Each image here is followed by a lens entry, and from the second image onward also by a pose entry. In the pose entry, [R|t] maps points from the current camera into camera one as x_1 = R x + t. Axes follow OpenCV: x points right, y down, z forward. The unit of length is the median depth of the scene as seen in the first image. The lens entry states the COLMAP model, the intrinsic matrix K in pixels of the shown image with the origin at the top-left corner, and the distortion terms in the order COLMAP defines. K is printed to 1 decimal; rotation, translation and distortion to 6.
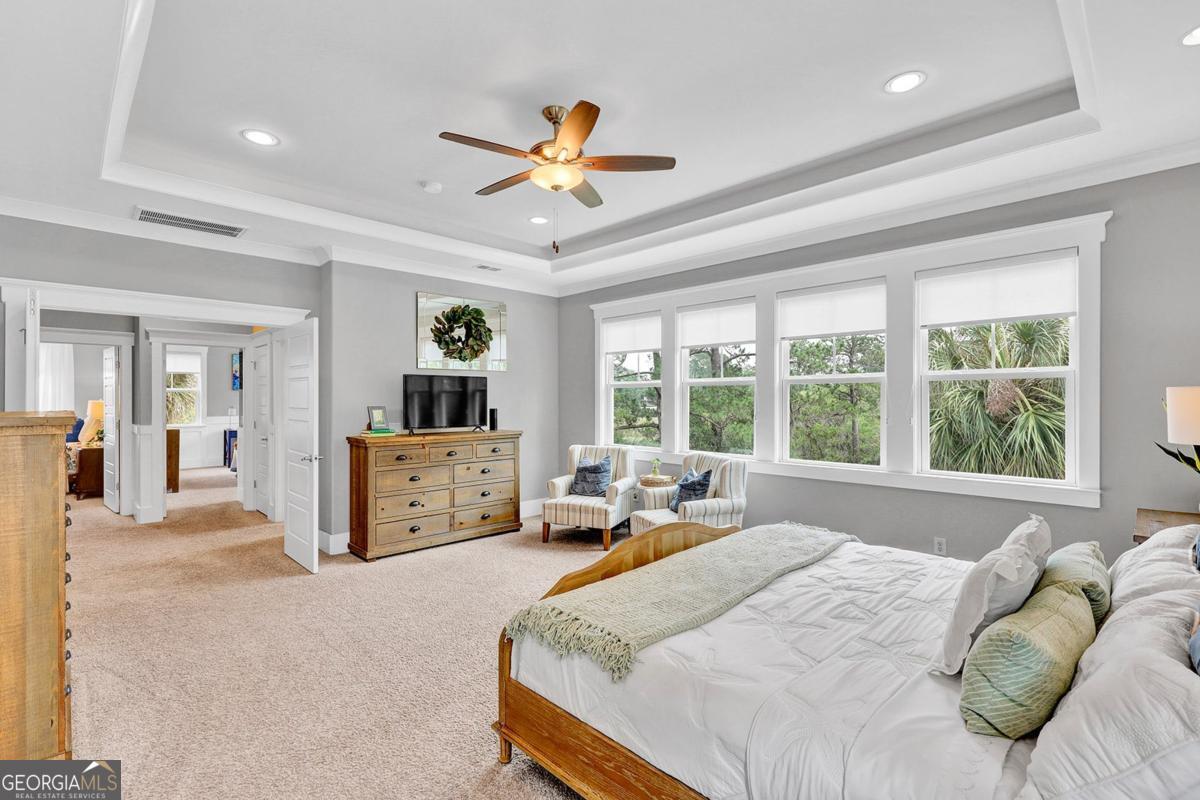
lens RADIAL K [[550.9, 0, 592.3], [0, 550.9, 401.1], [0, 0, 1]] dist [0.000689, 0.000052]
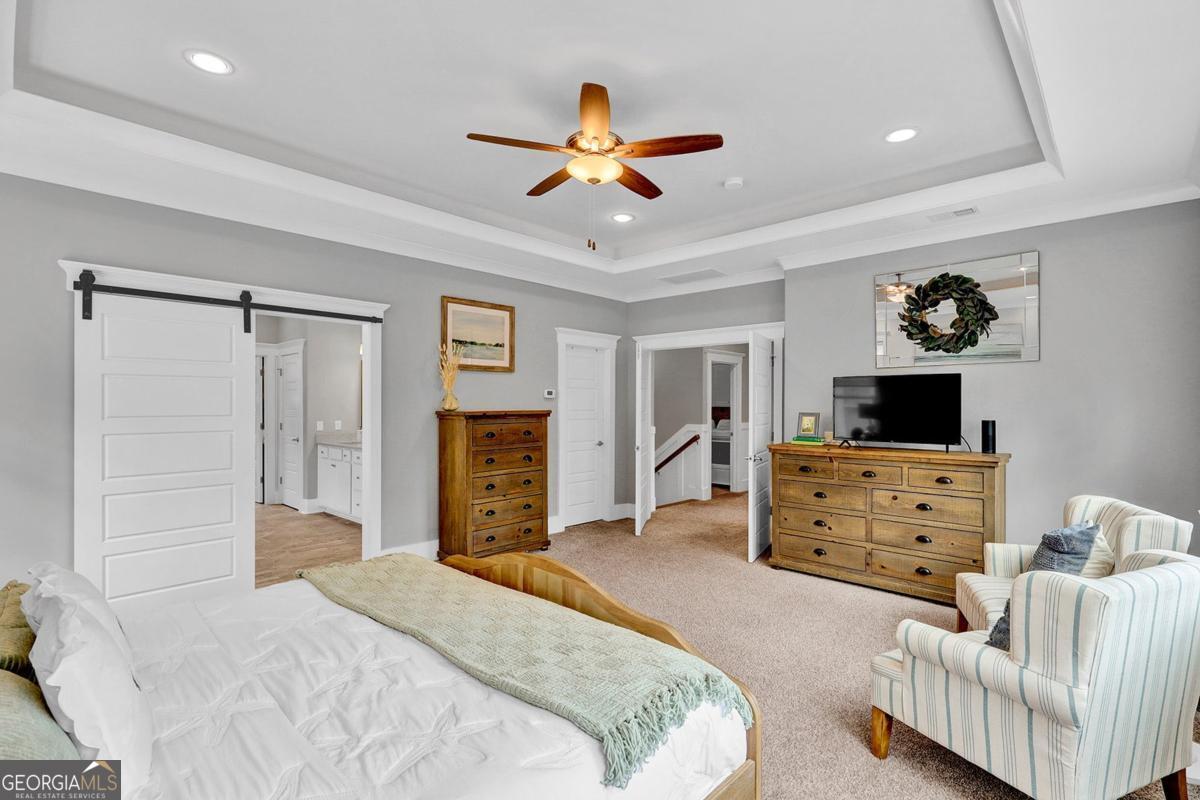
lens RADIAL K [[550.9, 0, 592.3], [0, 550.9, 401.1], [0, 0, 1]] dist [0.000689, 0.000052]
pose [[0.037082, -0.004374, -0.999303, 0.544182], [-0.006948, 0.999965, -0.004635, -0.003272], [0.999288, 0.007115, 0.037050, 0.595528]]
